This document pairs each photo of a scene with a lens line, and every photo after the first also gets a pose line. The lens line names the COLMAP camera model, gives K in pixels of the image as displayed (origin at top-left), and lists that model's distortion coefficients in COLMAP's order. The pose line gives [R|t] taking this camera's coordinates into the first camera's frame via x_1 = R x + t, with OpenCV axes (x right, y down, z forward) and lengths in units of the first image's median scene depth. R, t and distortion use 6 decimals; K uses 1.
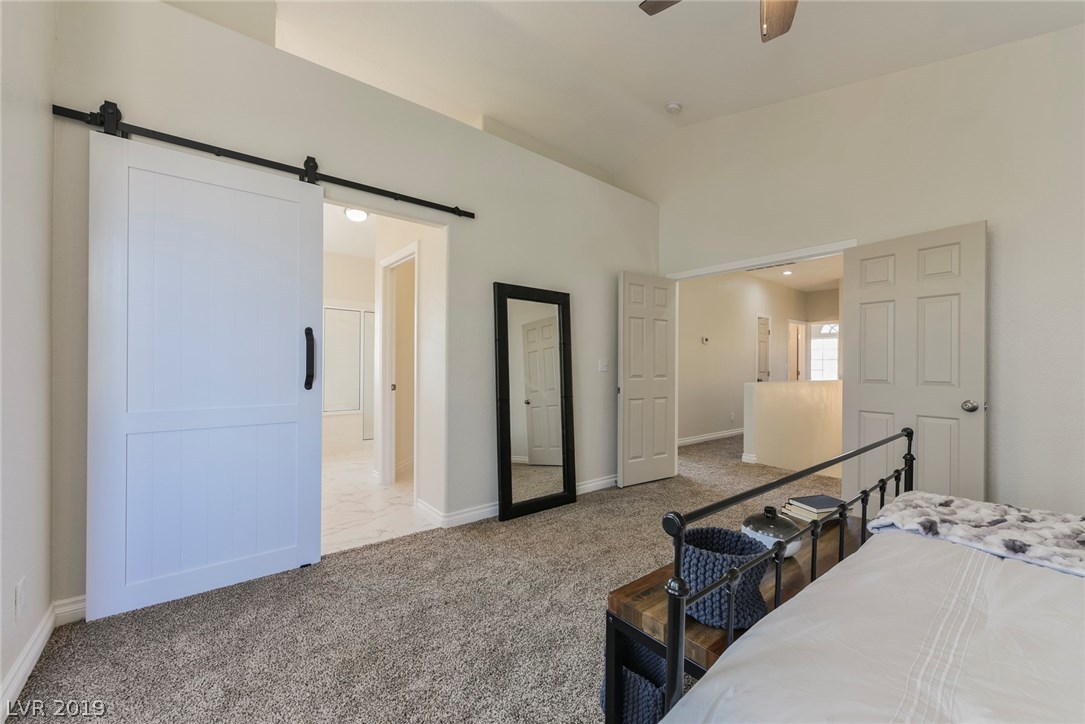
lens RADIAL K [[430.4, 0, 548.8], [0, 430.4, 367.4], [0, 0, 1]] dist [0.010553, -0.003073]
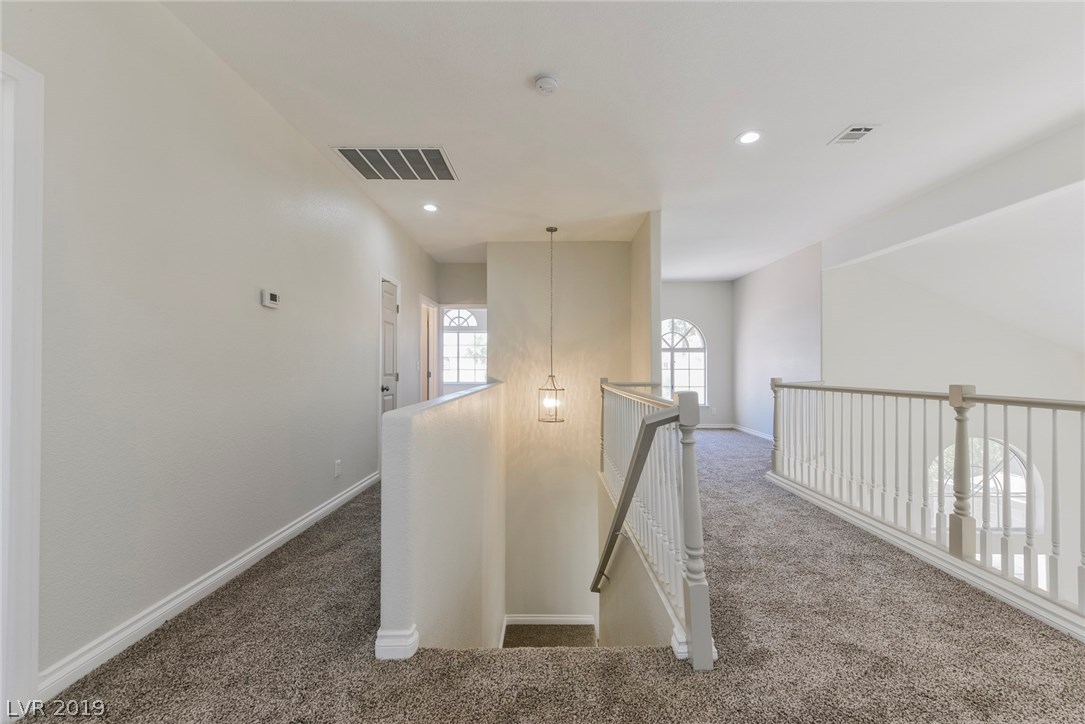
lens RADIAL K [[430.4, 0, 549.4], [0, 430.4, 366.7], [0, 0, 1]] dist [0.010553, -0.003073]
pose [[0.640933, 0.000856, 0.767596, 0.184897], [-0.001026, 0.999999, -0.000259, -0.000001], [-0.767596, -0.000622, 0.640934, 0.453749]]
